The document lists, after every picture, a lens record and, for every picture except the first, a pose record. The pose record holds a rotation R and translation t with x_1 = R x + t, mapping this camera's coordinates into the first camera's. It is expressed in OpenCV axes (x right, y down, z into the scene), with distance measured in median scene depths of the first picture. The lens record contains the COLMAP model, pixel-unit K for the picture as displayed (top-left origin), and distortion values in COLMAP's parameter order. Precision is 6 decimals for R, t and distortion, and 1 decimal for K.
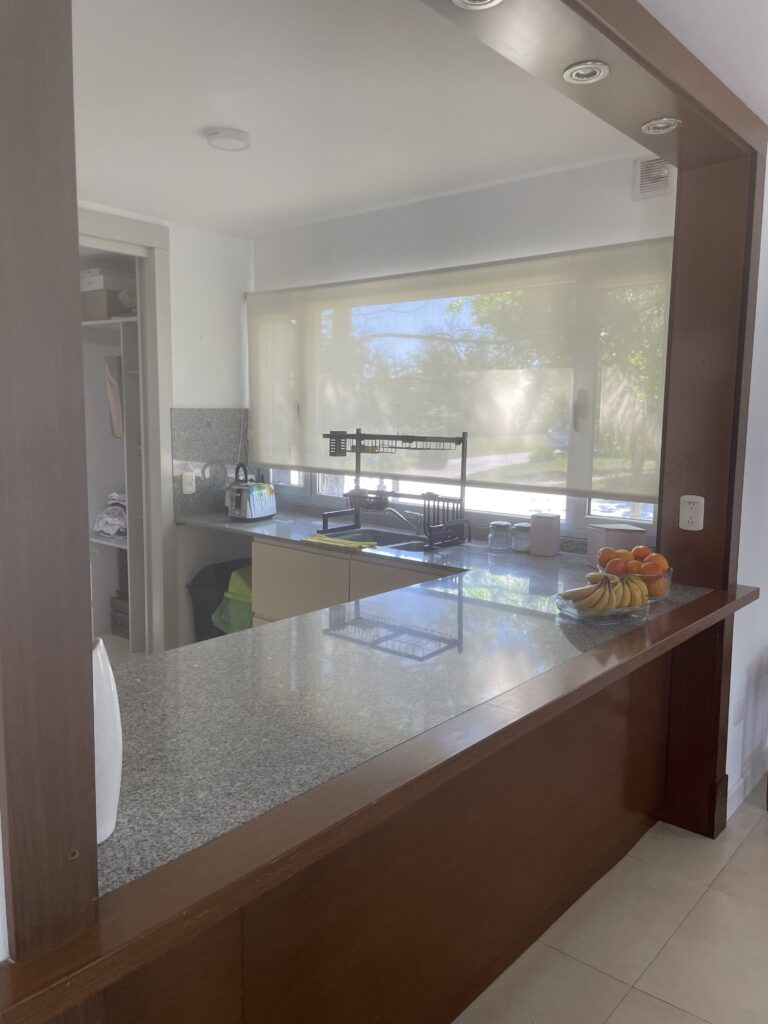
lens RADIAL K [[781.0, 0, 383.5], [0, 781.0, 505.5], [0, 0, 1]] dist [0.109369, -0.145021]
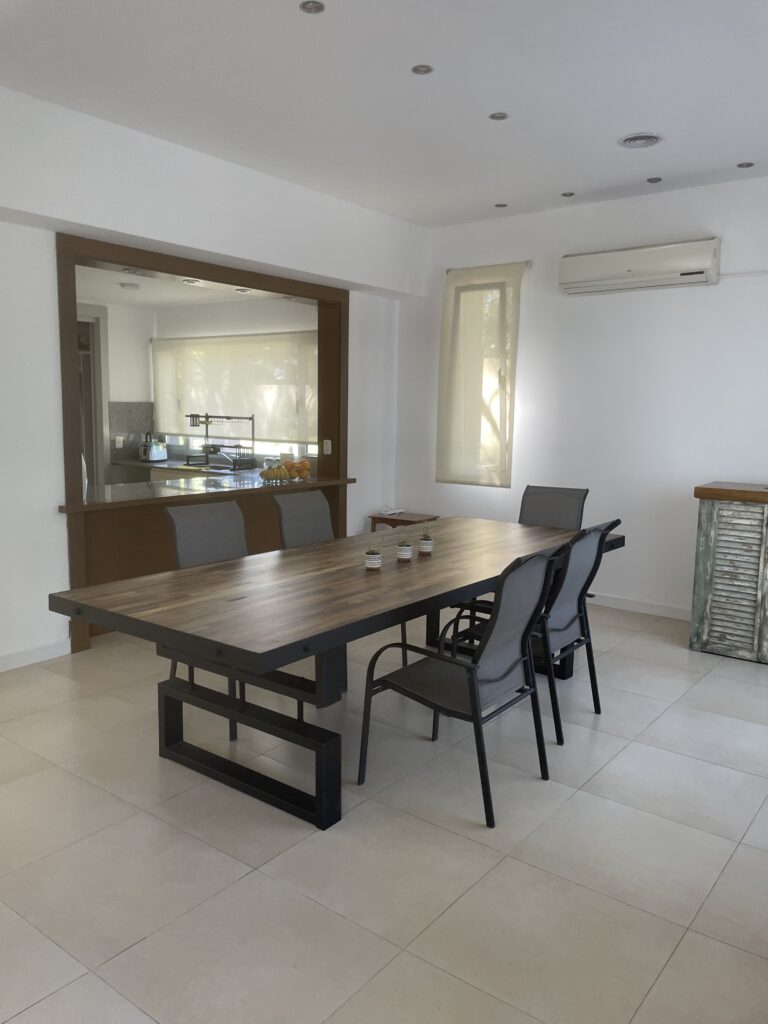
lens RADIAL K [[781.0, 0, 383.5], [0, 781.0, 505.5], [0, 0, 1]] dist [0.109369, -0.145021]
pose [[0.998496, 0.000098, 0.054819, 0.291899], [-0.000289, 0.999994, 0.003477, 0.122063], [-0.054818, -0.003487, 0.998490, -0.954537]]
